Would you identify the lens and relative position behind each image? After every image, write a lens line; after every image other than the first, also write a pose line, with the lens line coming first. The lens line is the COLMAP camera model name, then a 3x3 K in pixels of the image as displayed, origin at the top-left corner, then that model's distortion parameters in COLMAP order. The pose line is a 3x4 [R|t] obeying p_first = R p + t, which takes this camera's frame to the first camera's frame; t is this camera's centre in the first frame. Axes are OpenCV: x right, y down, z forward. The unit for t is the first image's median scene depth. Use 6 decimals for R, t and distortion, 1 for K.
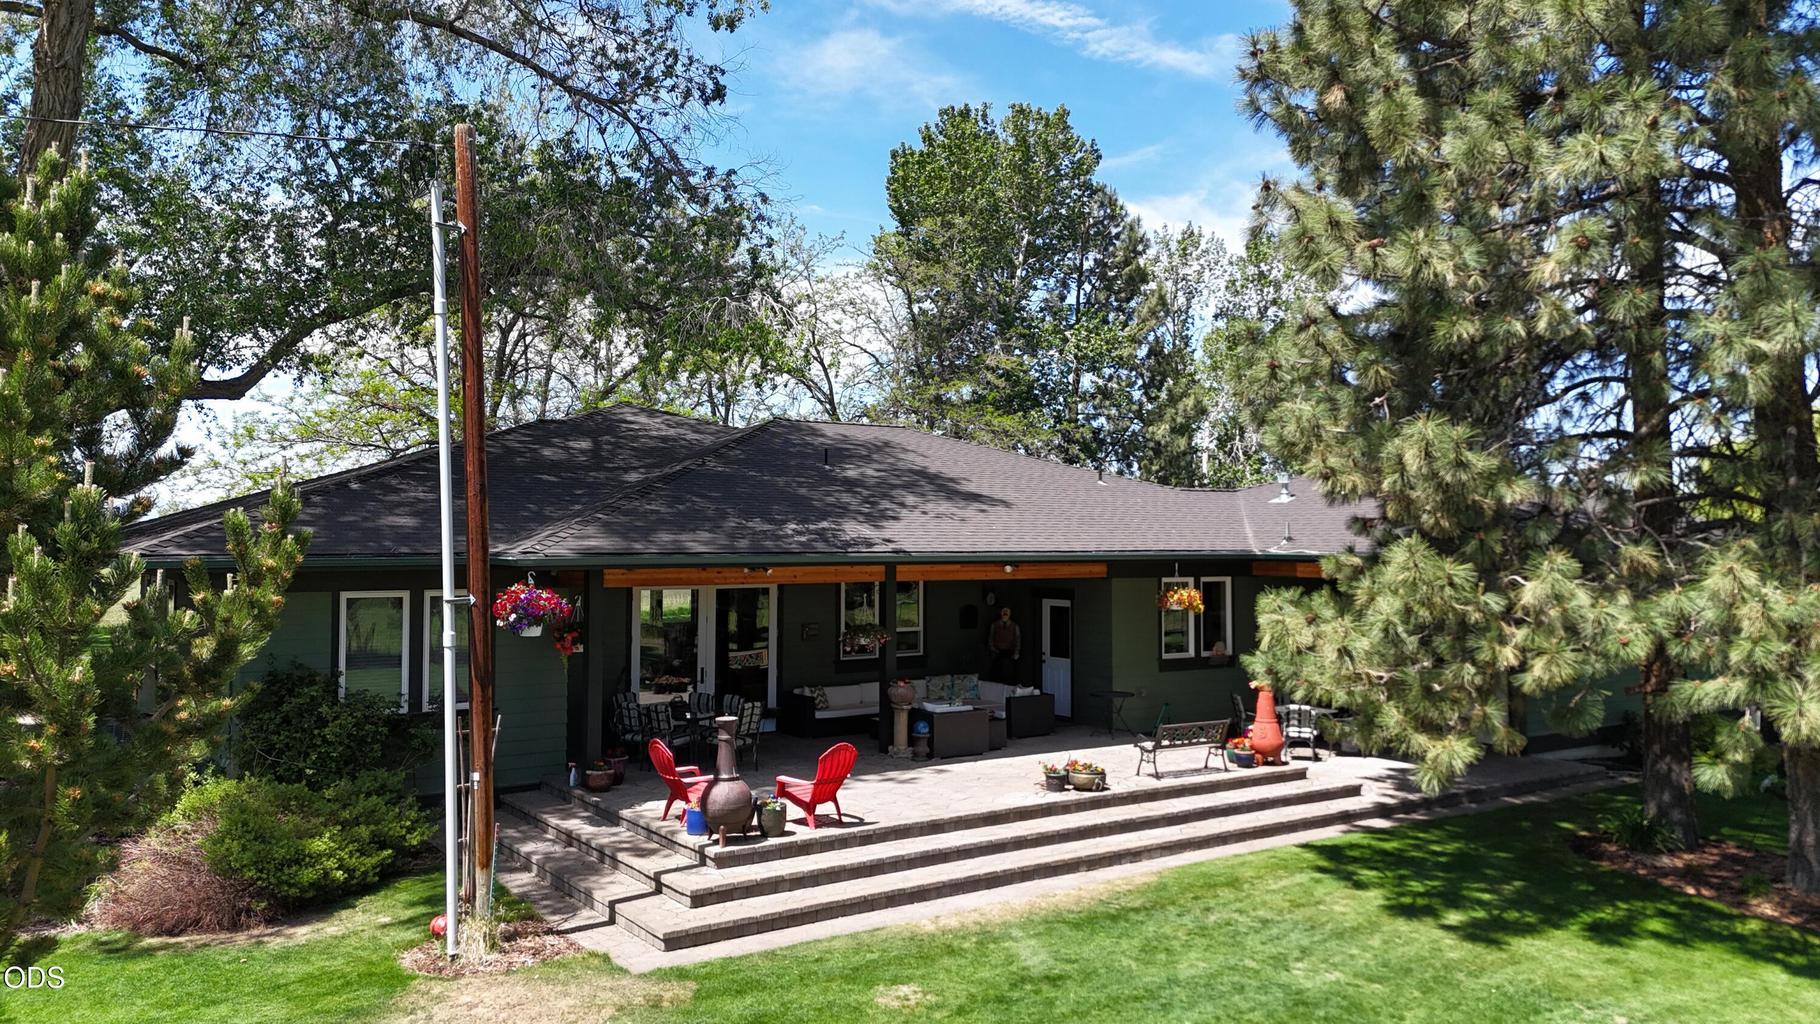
lens RADIAL K [[1290.3, 0, 907.2], [0, 1290.3, 539.0], [0, 0, 1]] dist [0.040789, -0.065296]
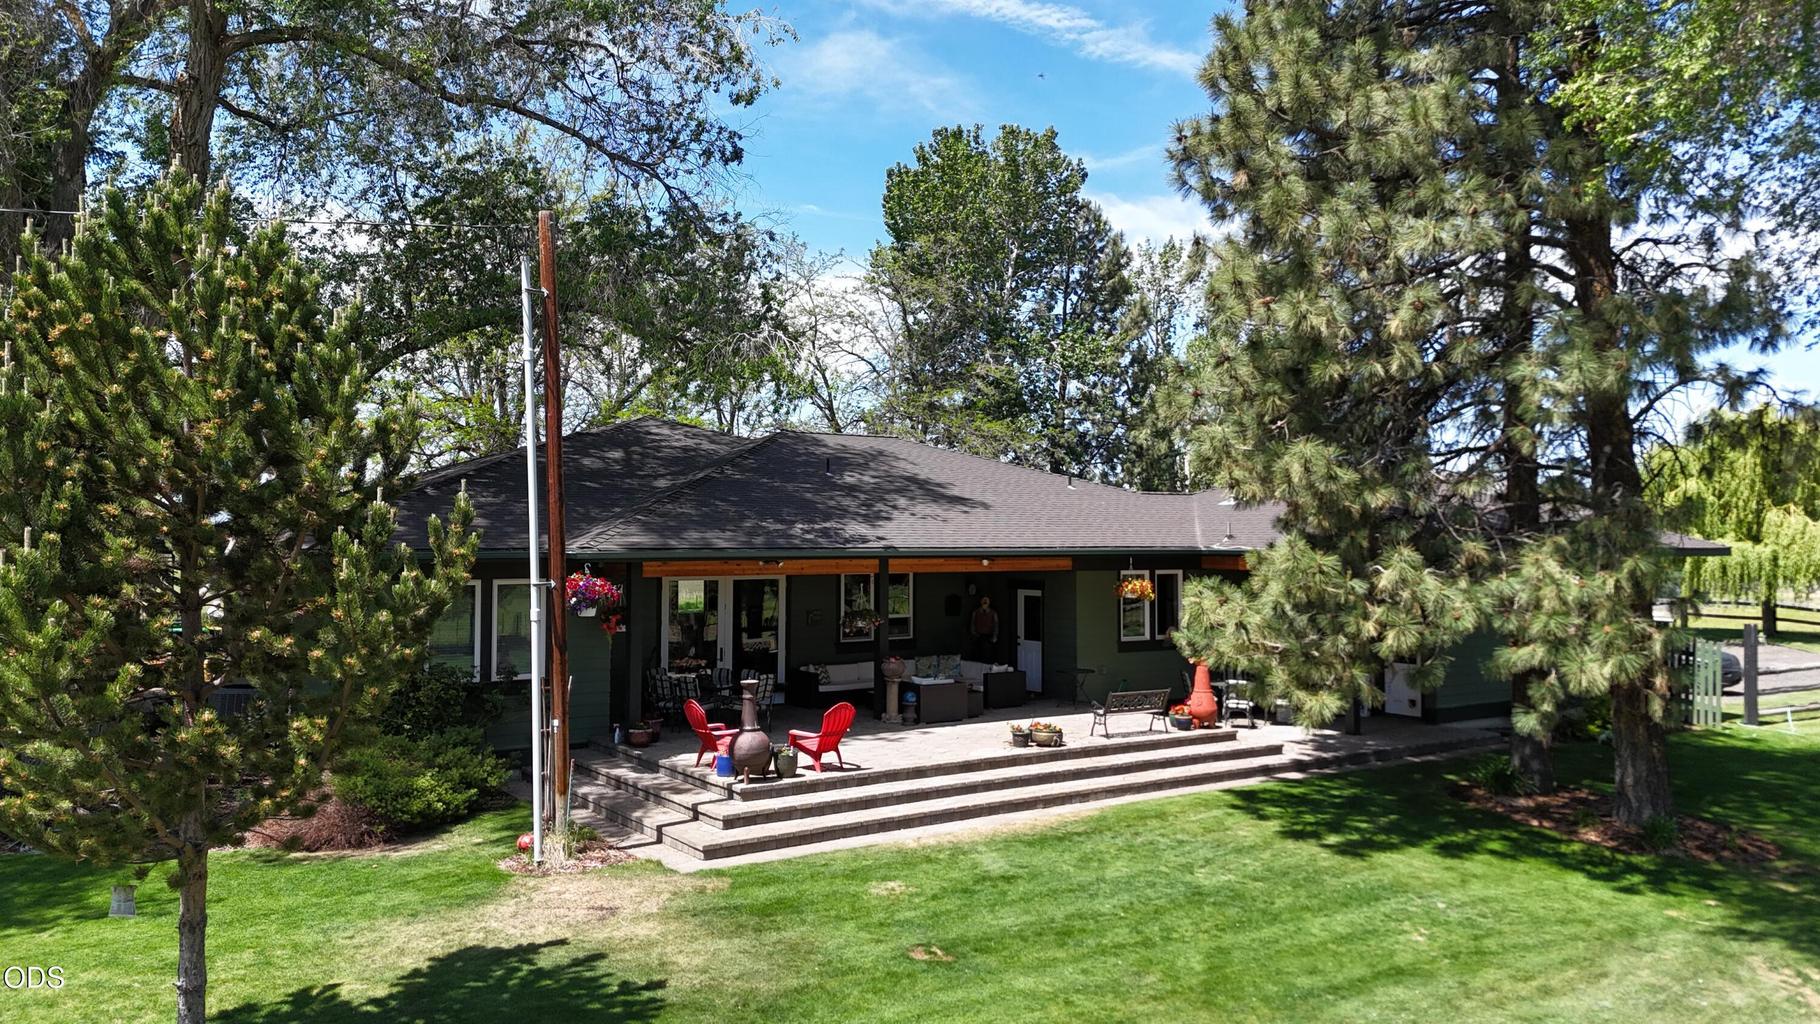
lens RADIAL K [[1290.3, 0, 907.2], [0, 1290.3, 539.0], [0, 0, 1]] dist [0.040789, -0.065296]
pose [[0.999999, -0.000123, 0.001681, 0.008192], [0.000122, 1.000000, 0.000893, 0.001277], [-0.001681, -0.000893, 0.999998, -0.214262]]
